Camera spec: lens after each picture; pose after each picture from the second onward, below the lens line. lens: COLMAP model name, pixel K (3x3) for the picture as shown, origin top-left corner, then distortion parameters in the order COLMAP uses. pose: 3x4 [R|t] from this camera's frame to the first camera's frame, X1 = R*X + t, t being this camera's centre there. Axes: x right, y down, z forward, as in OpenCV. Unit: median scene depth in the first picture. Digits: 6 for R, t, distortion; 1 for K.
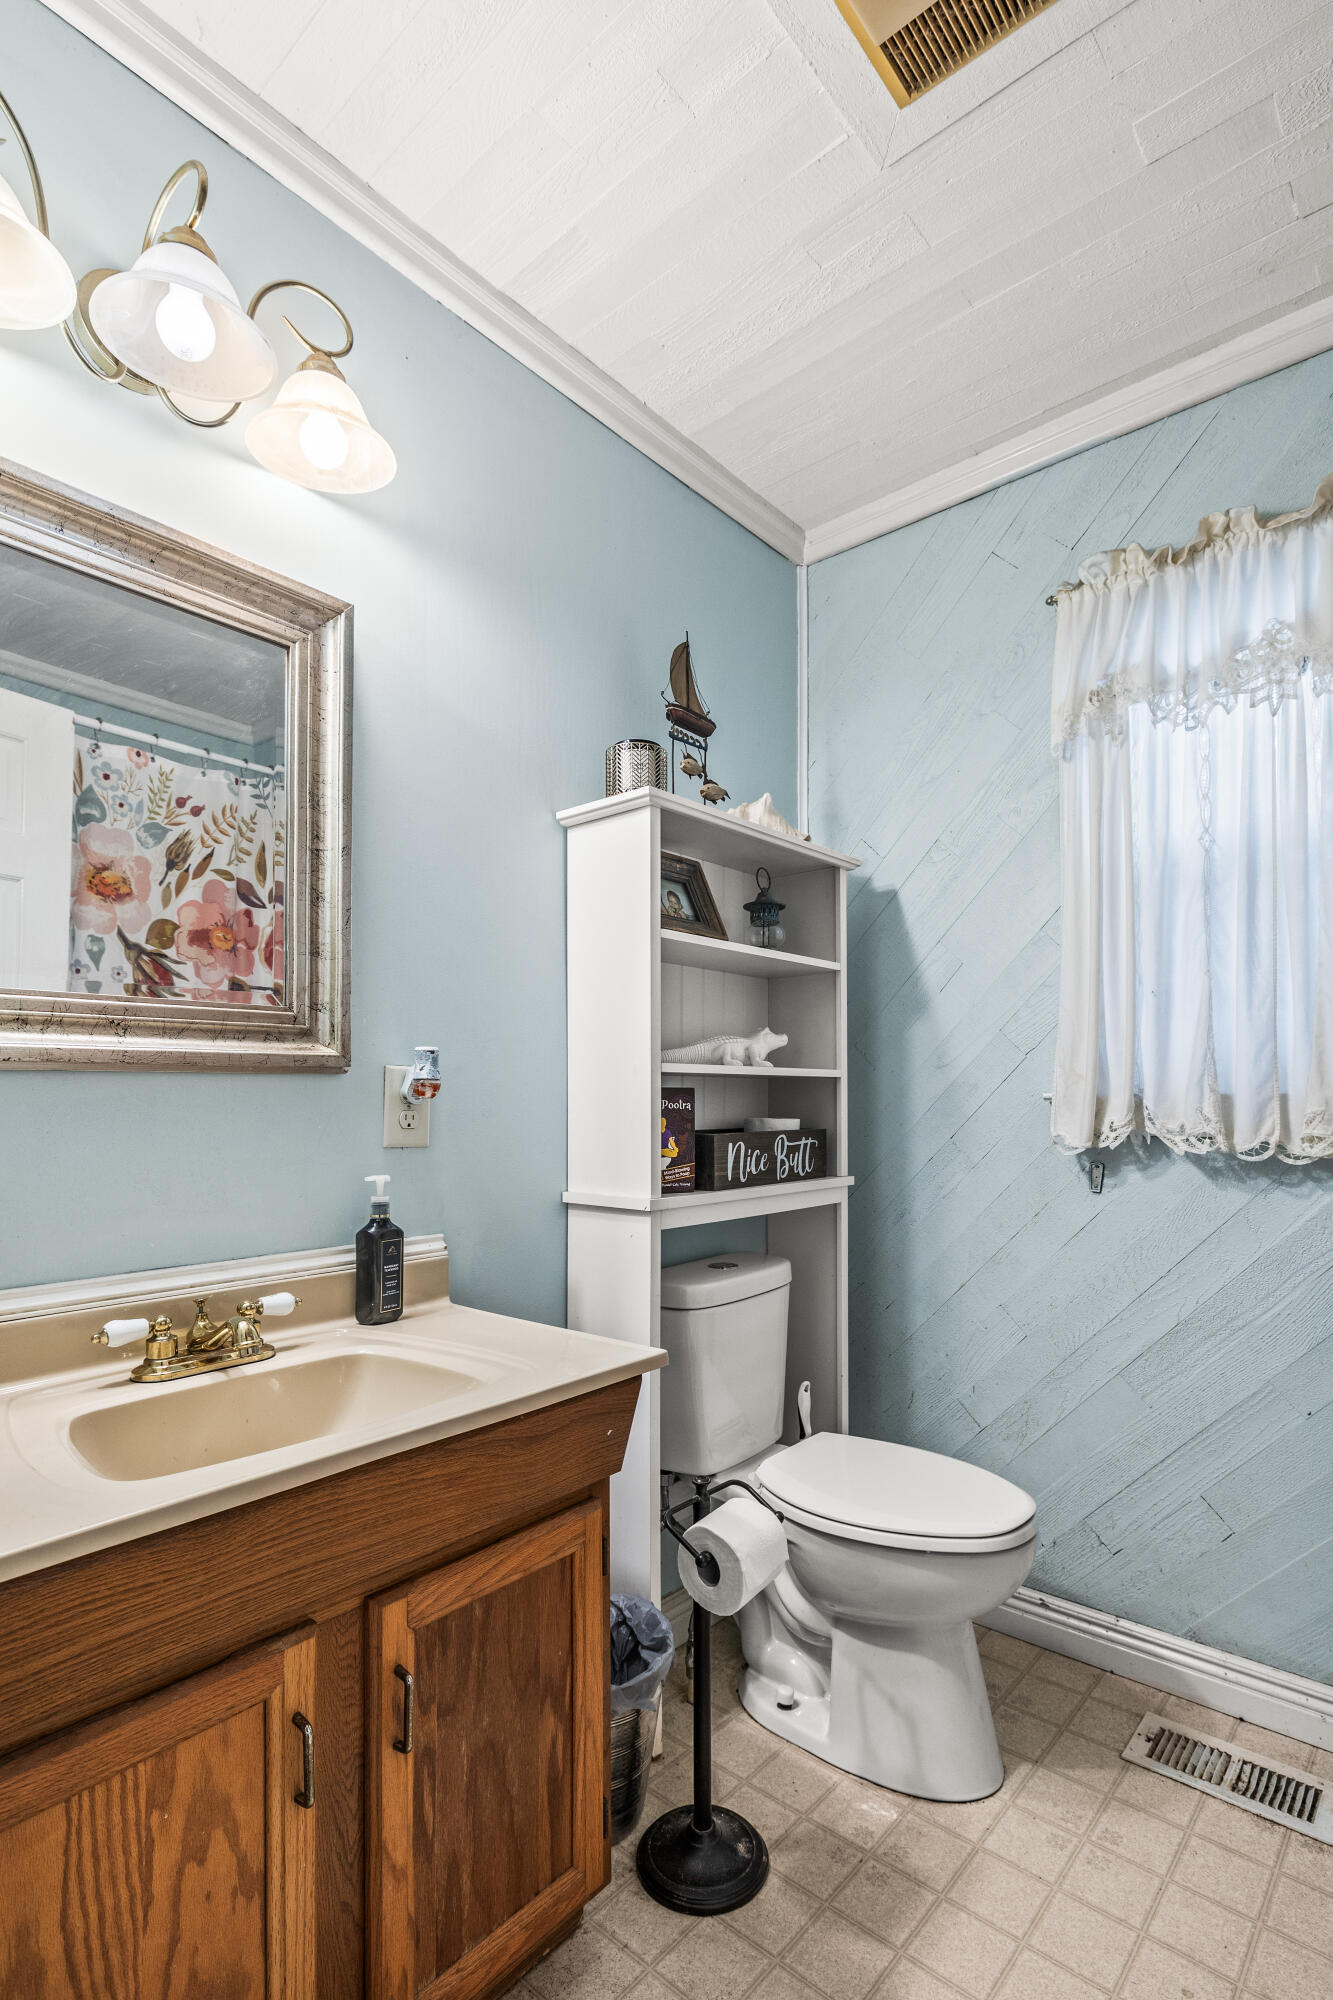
lens RADIAL K [[957.3, 0, 700.4], [0, 957.3, 1080.5], [0, 0, 1]] dist [-0.009159, 0.002882]
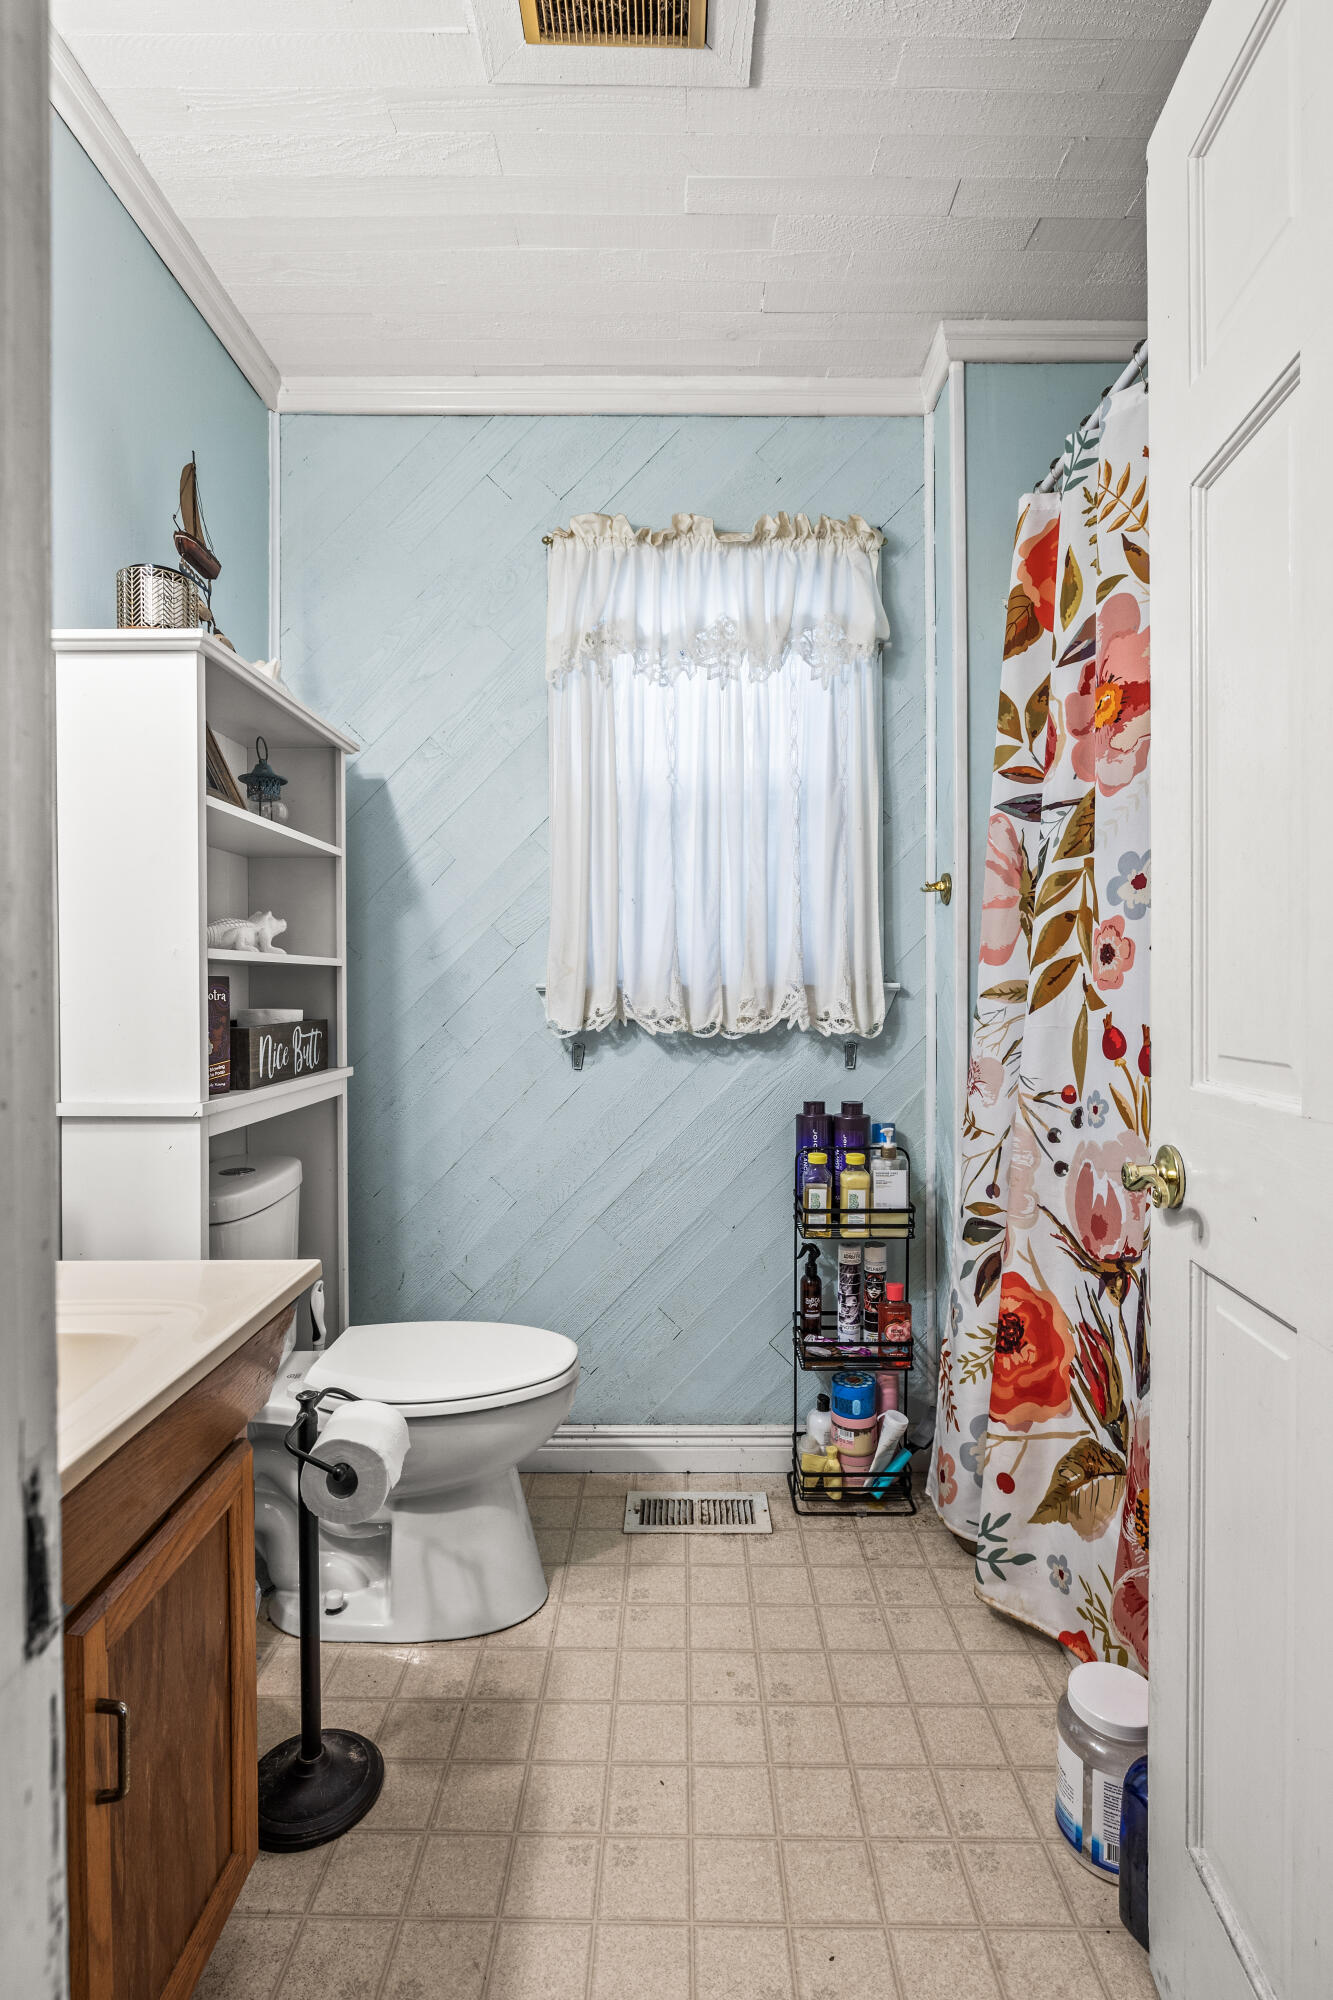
lens RADIAL K [[937.3, 0, 670.4], [0, 937.3, 996.9], [0, 0, 1]] dist [-0.009542, 0.002779]
pose [[0.770658, -0.005712, 0.637224, -0.246468], [-0.013747, 0.999578, 0.025586, -0.001462], [-0.637101, -0.028478, 0.770254, 0.061524]]
